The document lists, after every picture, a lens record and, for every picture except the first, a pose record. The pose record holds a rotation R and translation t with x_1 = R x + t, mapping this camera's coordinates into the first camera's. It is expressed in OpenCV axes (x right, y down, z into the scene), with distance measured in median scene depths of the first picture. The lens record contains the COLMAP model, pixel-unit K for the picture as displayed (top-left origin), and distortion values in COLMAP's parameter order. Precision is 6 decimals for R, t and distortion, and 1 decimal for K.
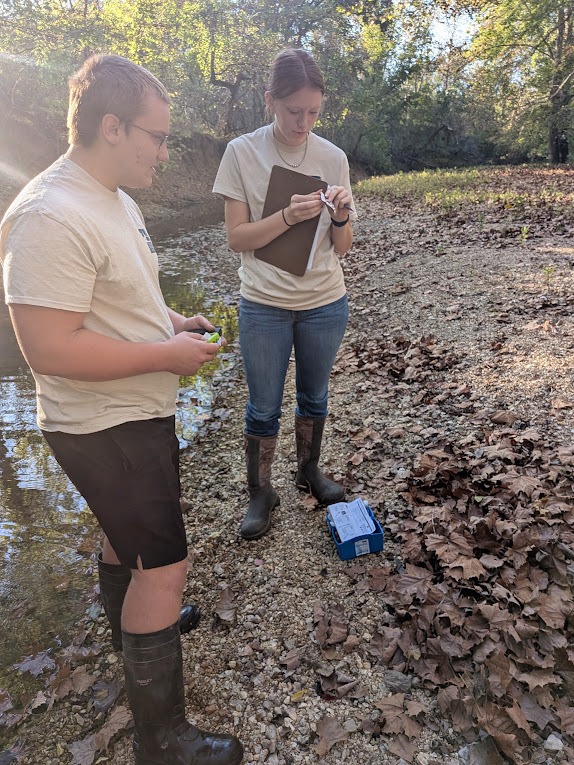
lens RADIAL K [[560.1, 0, 287.0], [0, 560.1, 382.5], [0, 0, 1]] dist [0.002326, 0.001210]
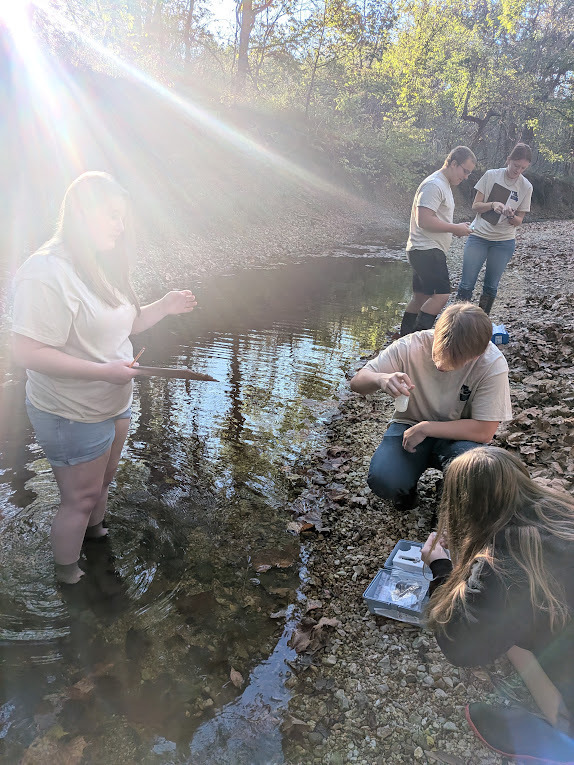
lens RADIAL K [[560.1, 0, 287.0], [0, 560.1, 382.5], [0, 0, 1]] dist [0.002326, 0.001210]
pose [[0.925363, 0.178622, -0.334362, 0.008079], [-0.192227, 0.981320, -0.007757, 0.054040], [0.326731, 0.071451, 0.942413, -0.123789]]
